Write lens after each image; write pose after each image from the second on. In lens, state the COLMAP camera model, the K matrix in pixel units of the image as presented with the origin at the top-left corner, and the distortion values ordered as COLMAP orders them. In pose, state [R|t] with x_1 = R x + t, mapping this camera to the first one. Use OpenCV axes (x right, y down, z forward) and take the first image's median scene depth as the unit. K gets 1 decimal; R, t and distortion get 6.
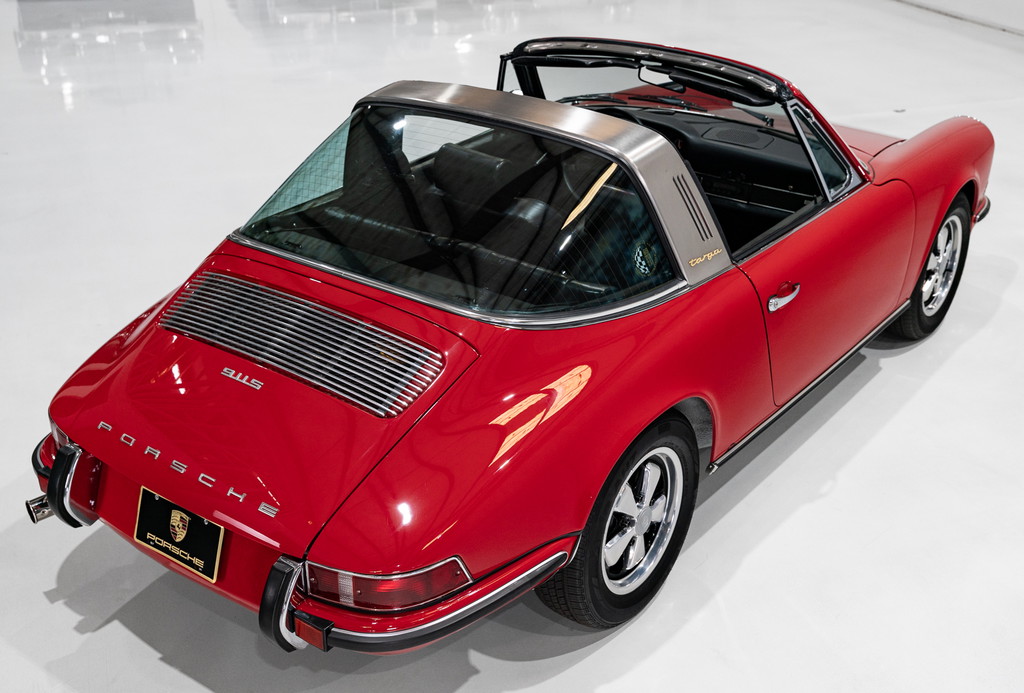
lens RADIAL K [[1204.8, 0, 508.0], [0, 1204.8, 347.7], [0, 0, 1]] dist [-0.029757, 0.000000]
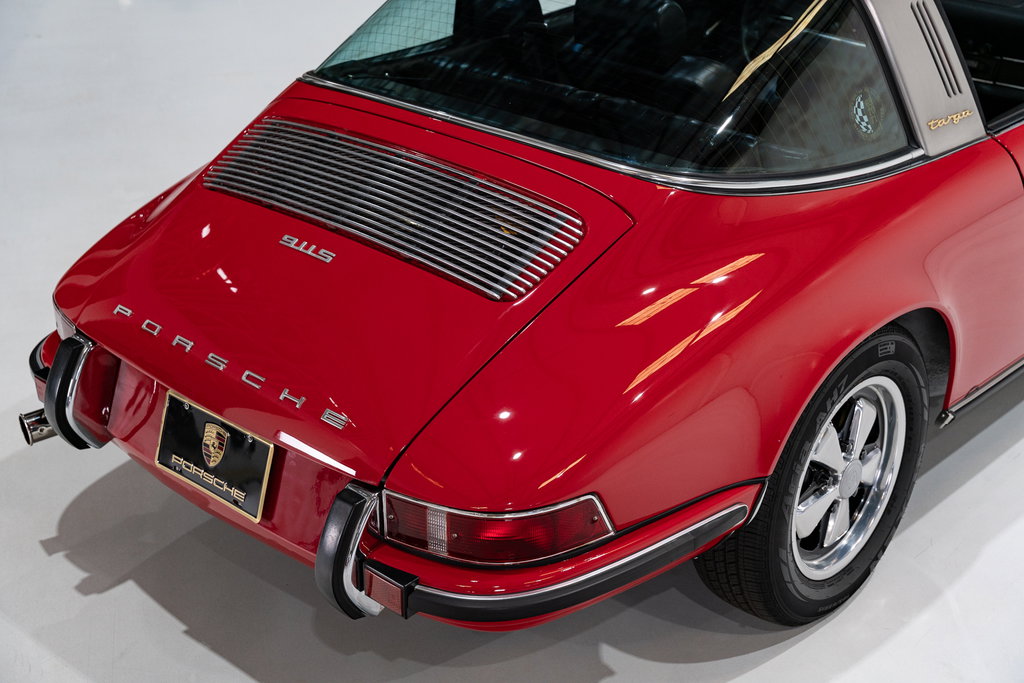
lens RADIAL K [[1451.4, 0, 514.5], [0, 1451.4, 339.4], [0, 0, 1]] dist [-0.005598, 0.000000]
pose [[0.995461, 0.039603, -0.086536, -0.016082], [-0.039650, 0.999213, 0.001179, 0.070021], [0.086515, 0.002258, 0.996248, 0.123634]]
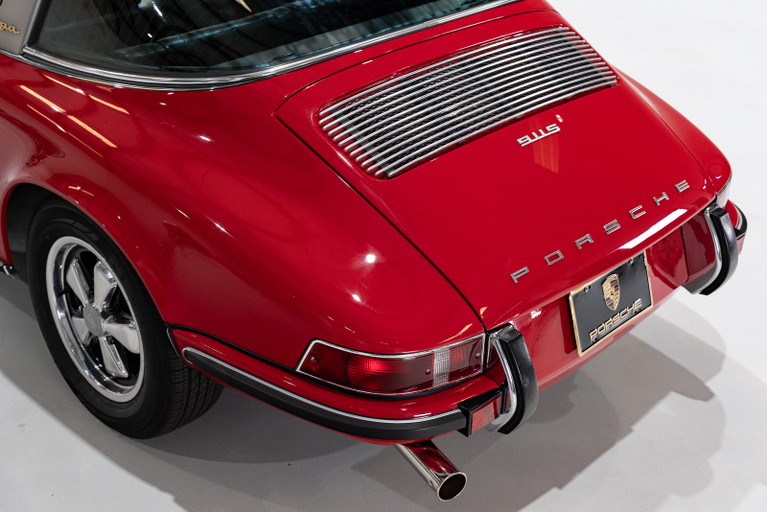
lens RADIAL K [[1099.2, 0, 383.0], [0, 1099.2, 252.6], [0, 0, 1]] dist [0.018204, 0.000000]
pose [[0.139605, -0.490539, 0.860164, -0.932182], [0.415232, 0.817606, 0.398877, -0.263875], [-0.898940, 0.301482, 0.317829, 0.815129]]
